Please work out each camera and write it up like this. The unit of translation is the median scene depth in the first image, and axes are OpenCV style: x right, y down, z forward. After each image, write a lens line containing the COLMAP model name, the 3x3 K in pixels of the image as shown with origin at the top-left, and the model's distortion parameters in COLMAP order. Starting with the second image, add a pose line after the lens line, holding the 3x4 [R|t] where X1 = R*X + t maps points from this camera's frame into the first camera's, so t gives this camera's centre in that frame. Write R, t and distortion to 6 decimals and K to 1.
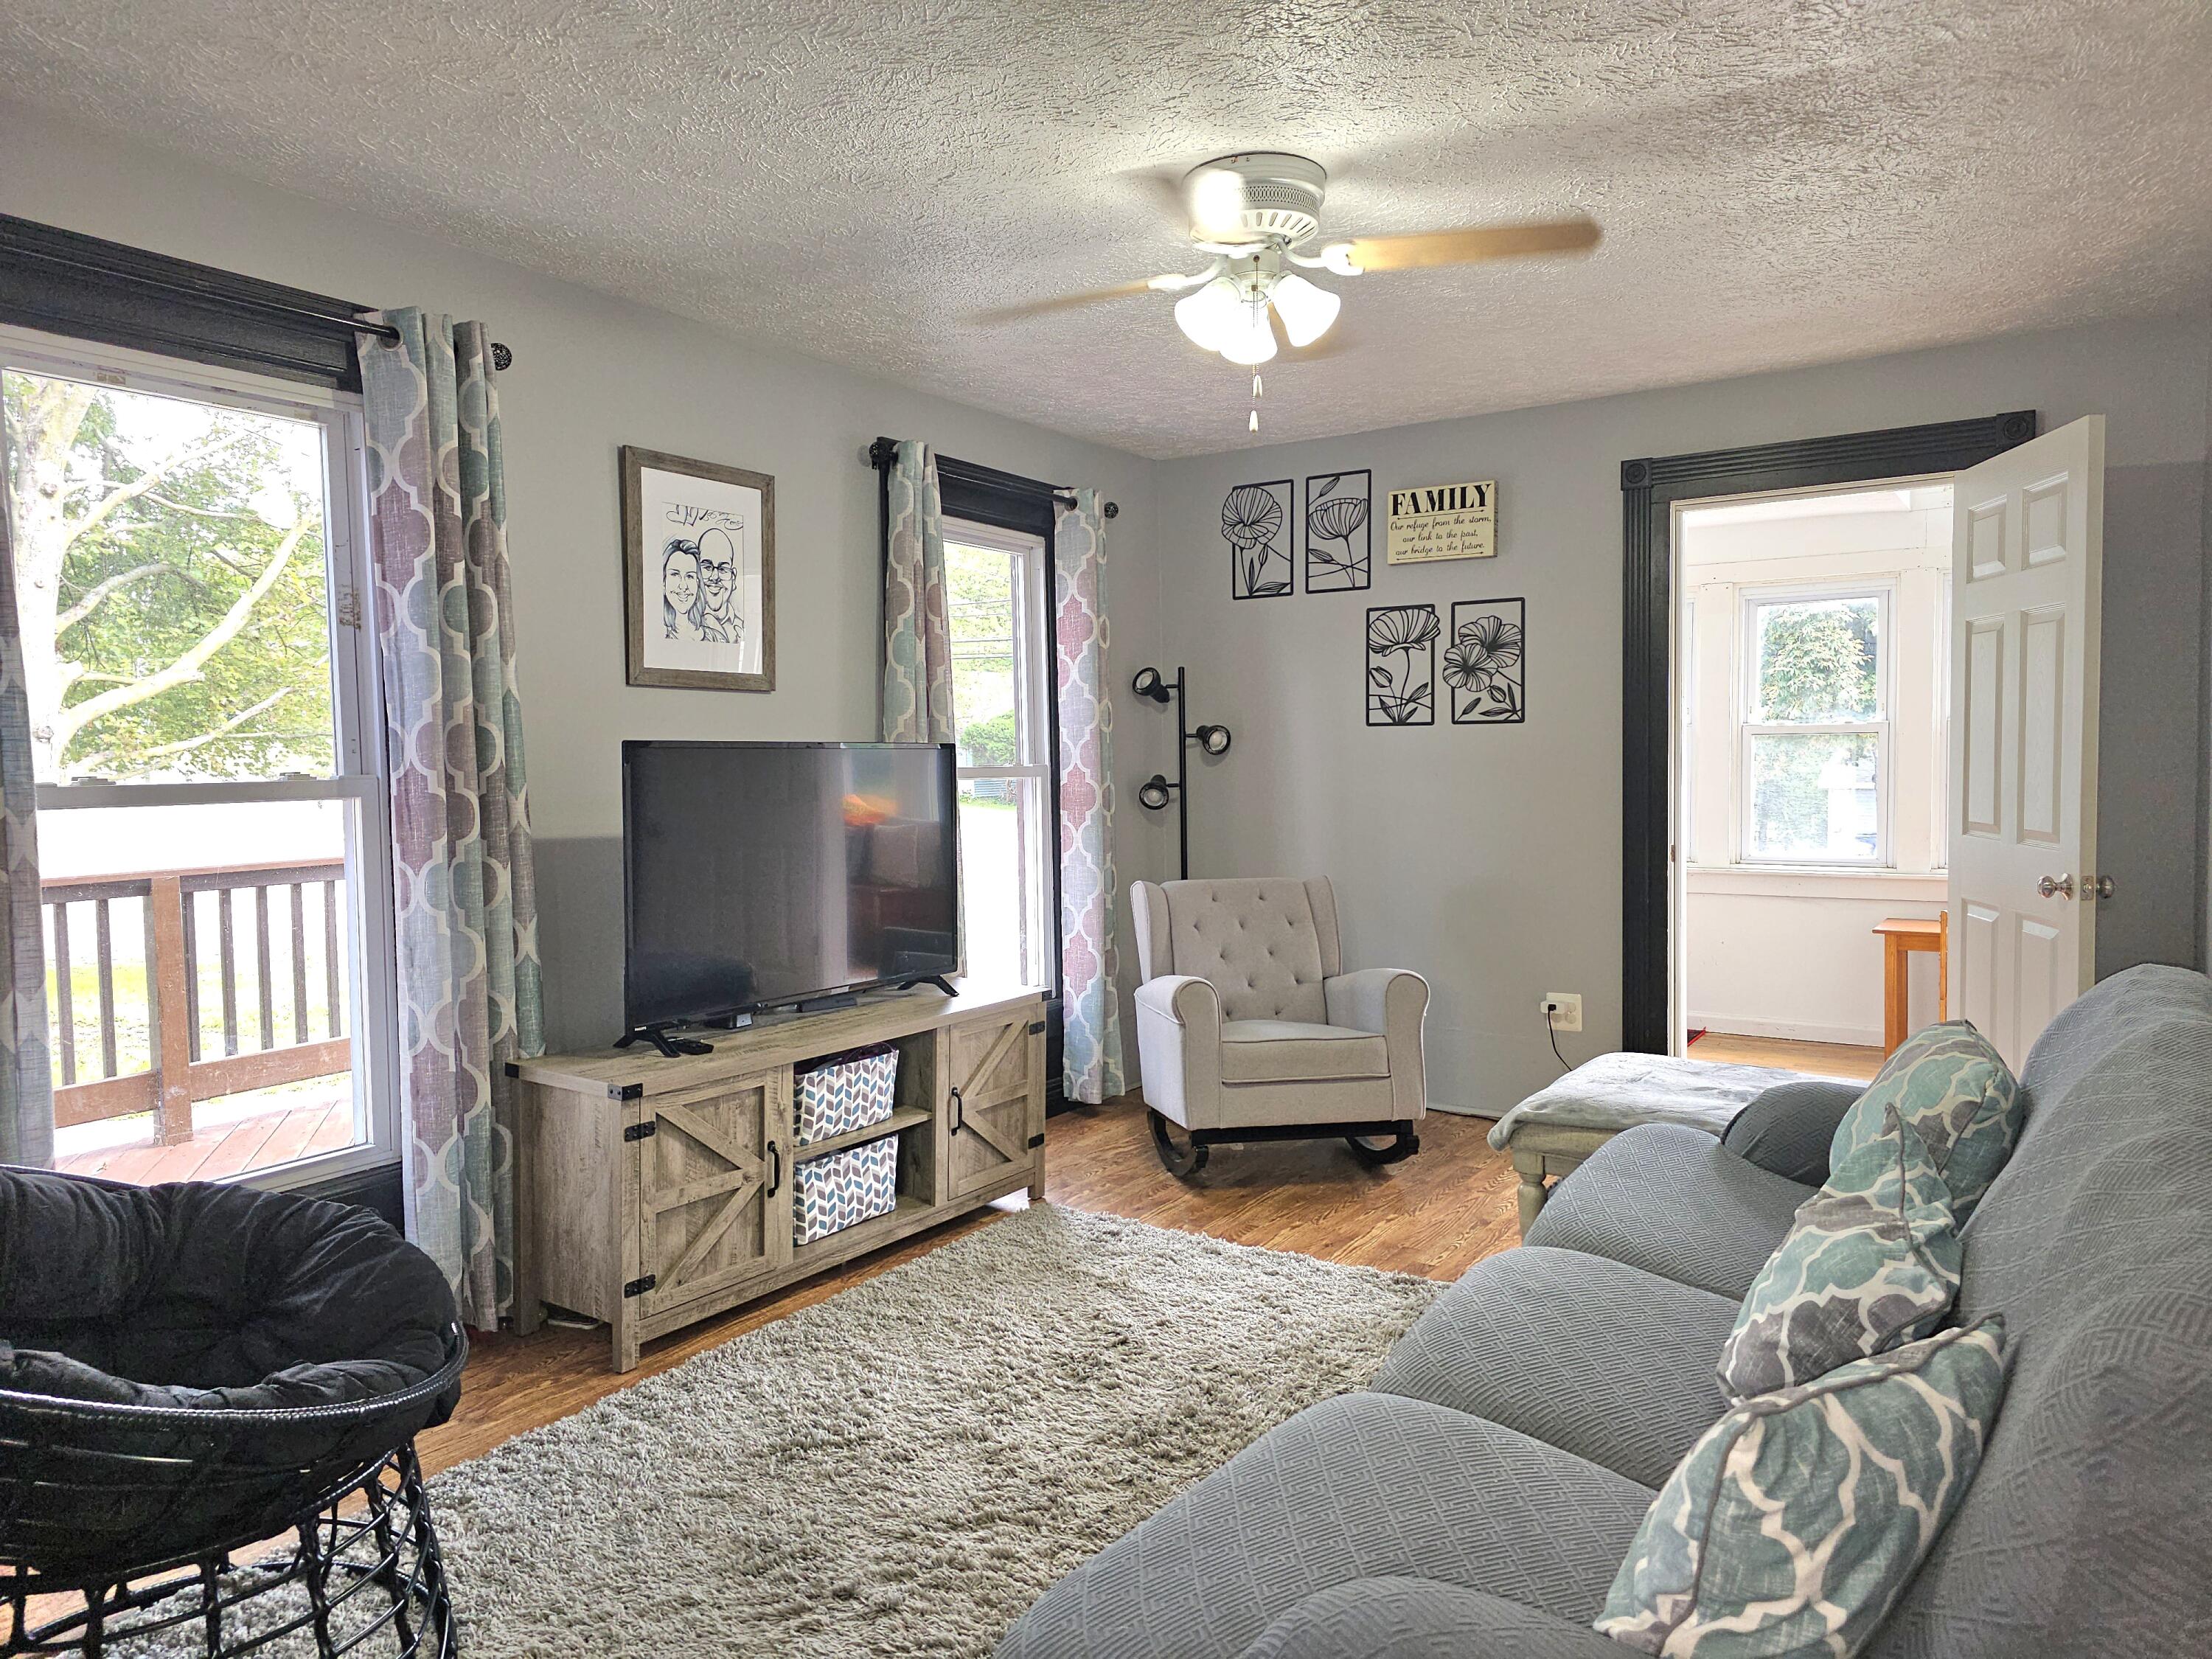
lens RADIAL K [[1506.5, 0, 1106.9], [0, 1506.5, 830.4], [0, 0, 1]] dist [0.035411, -0.004481]
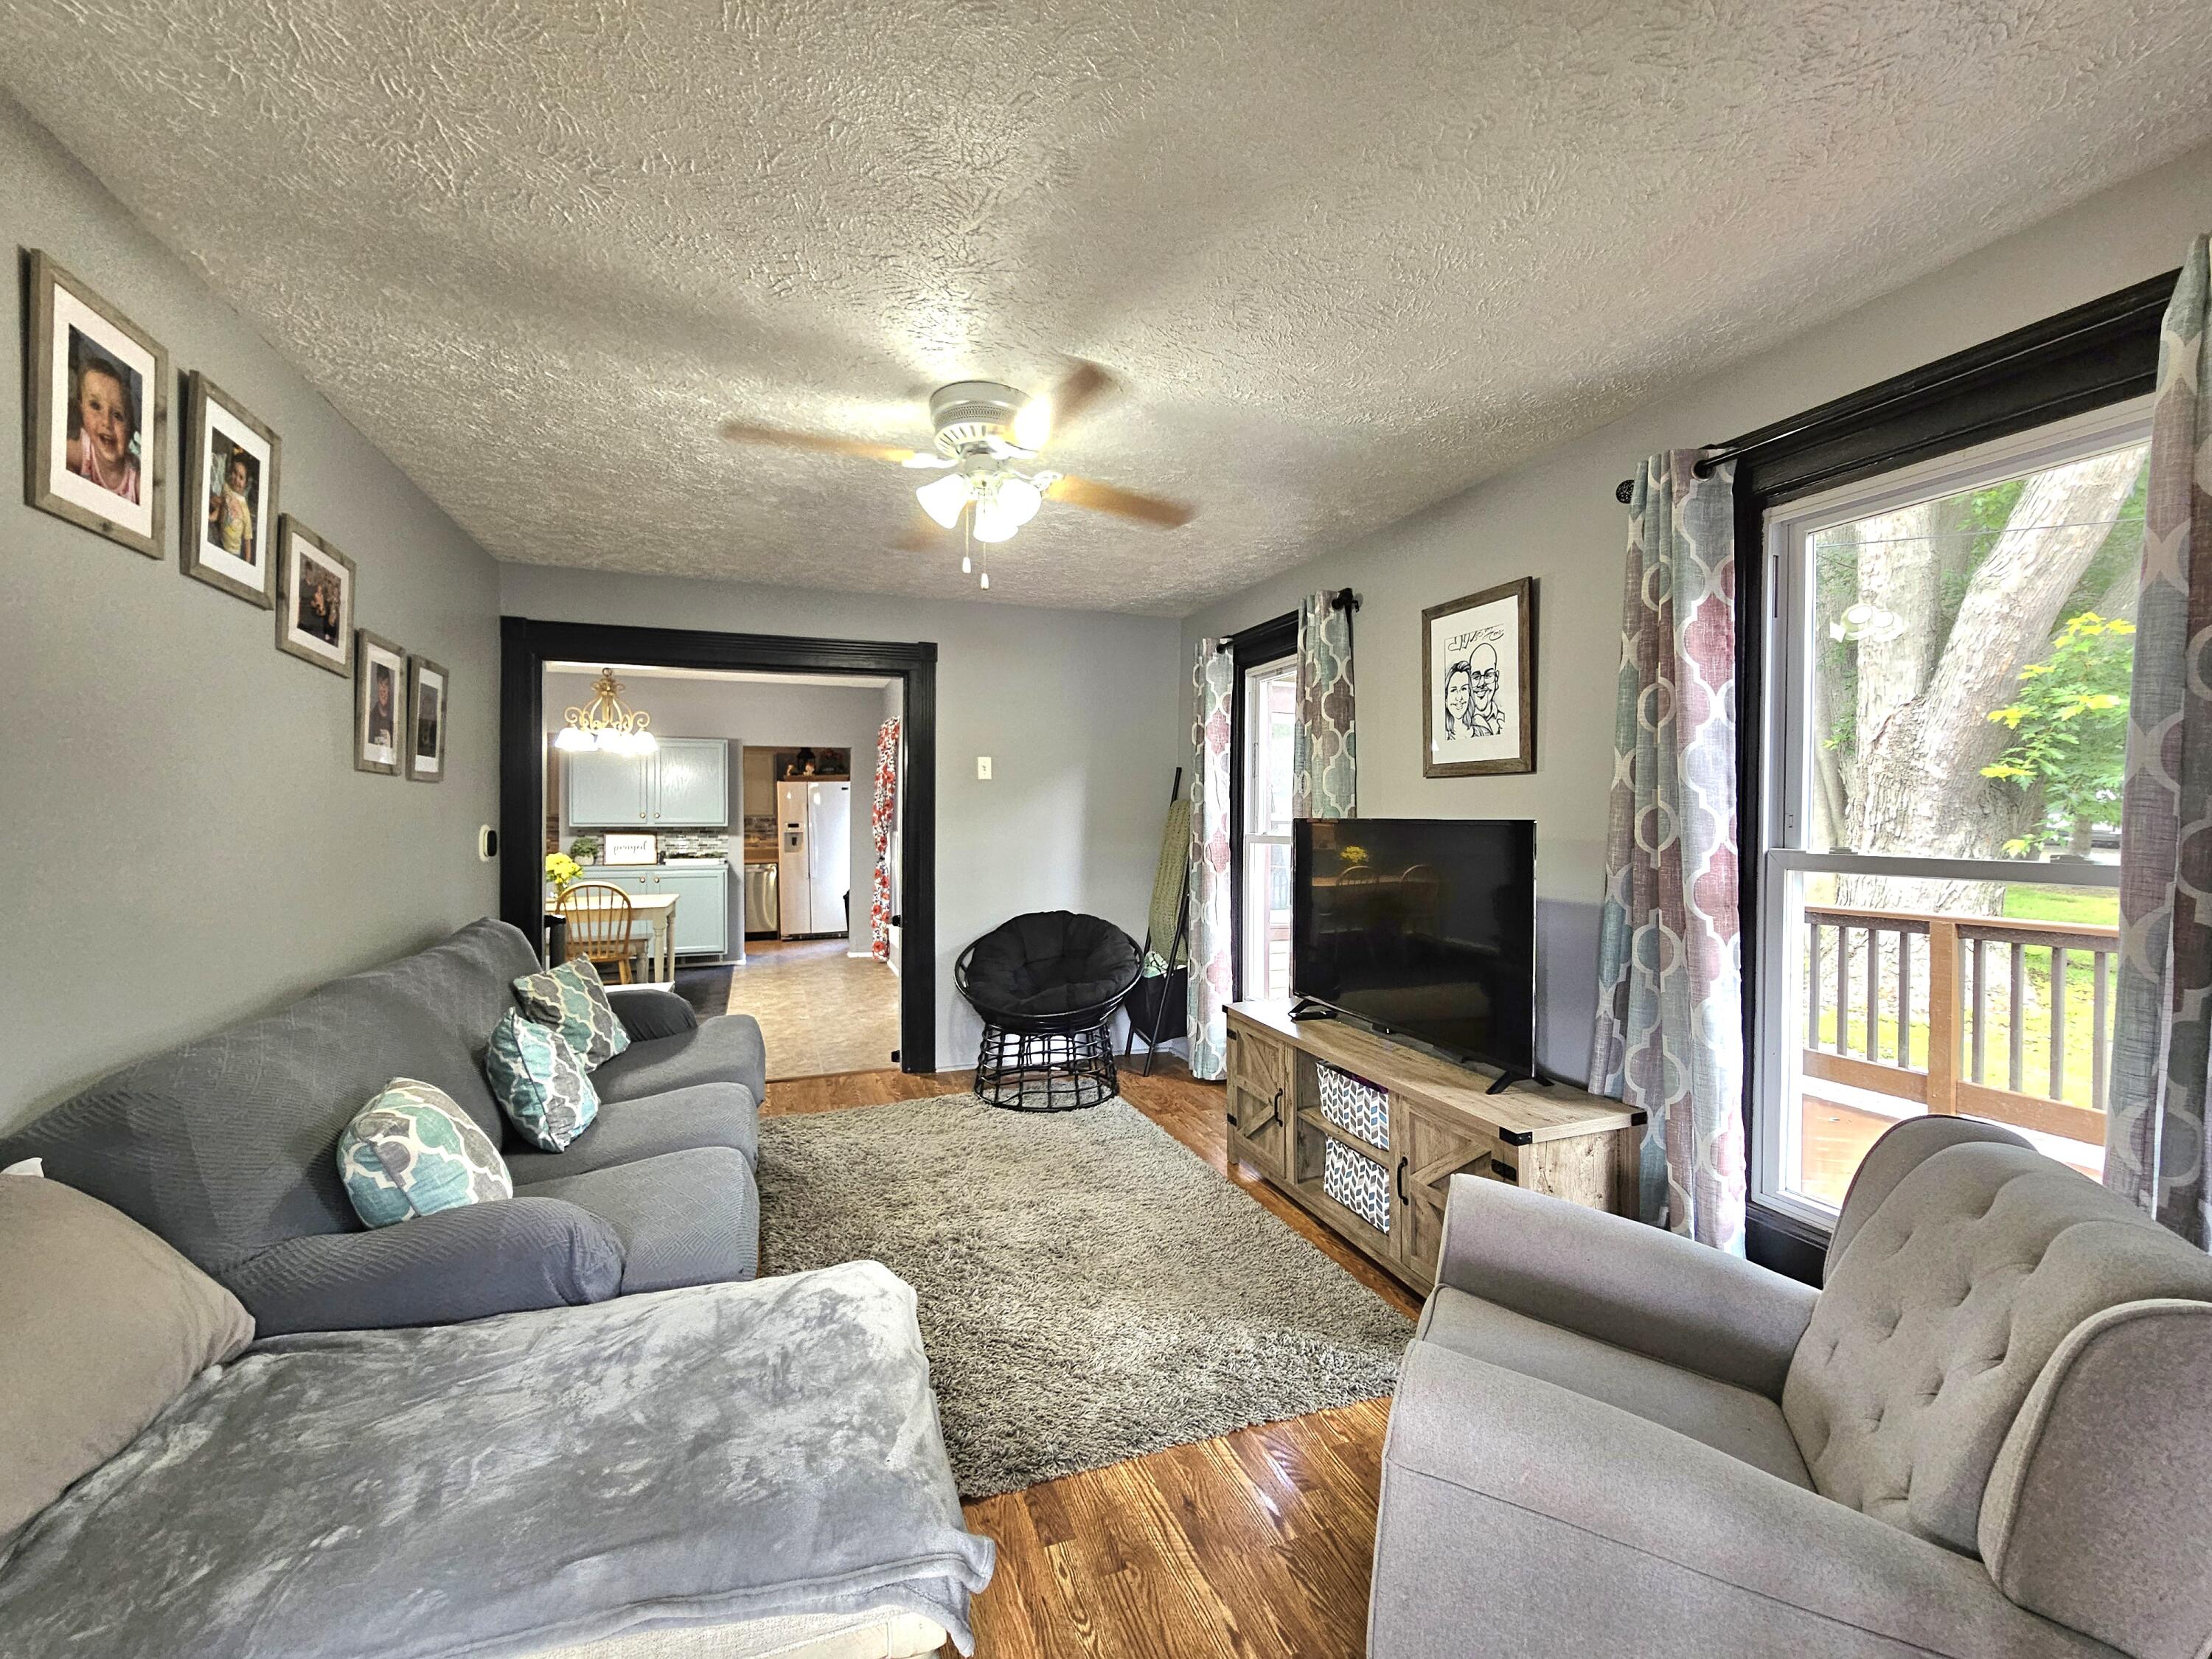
lens RADIAL K [[906.2, 0, 1110.4], [0, 906.2, 826.8], [0, 0, 1]] dist [-0.004726, 0.000742]
pose [[-0.581826, 0.019767, -0.813073, 0.522414], [-0.035621, 0.998126, 0.049756, -0.078514], [0.812533, 0.057912, -0.580032, 1.205283]]
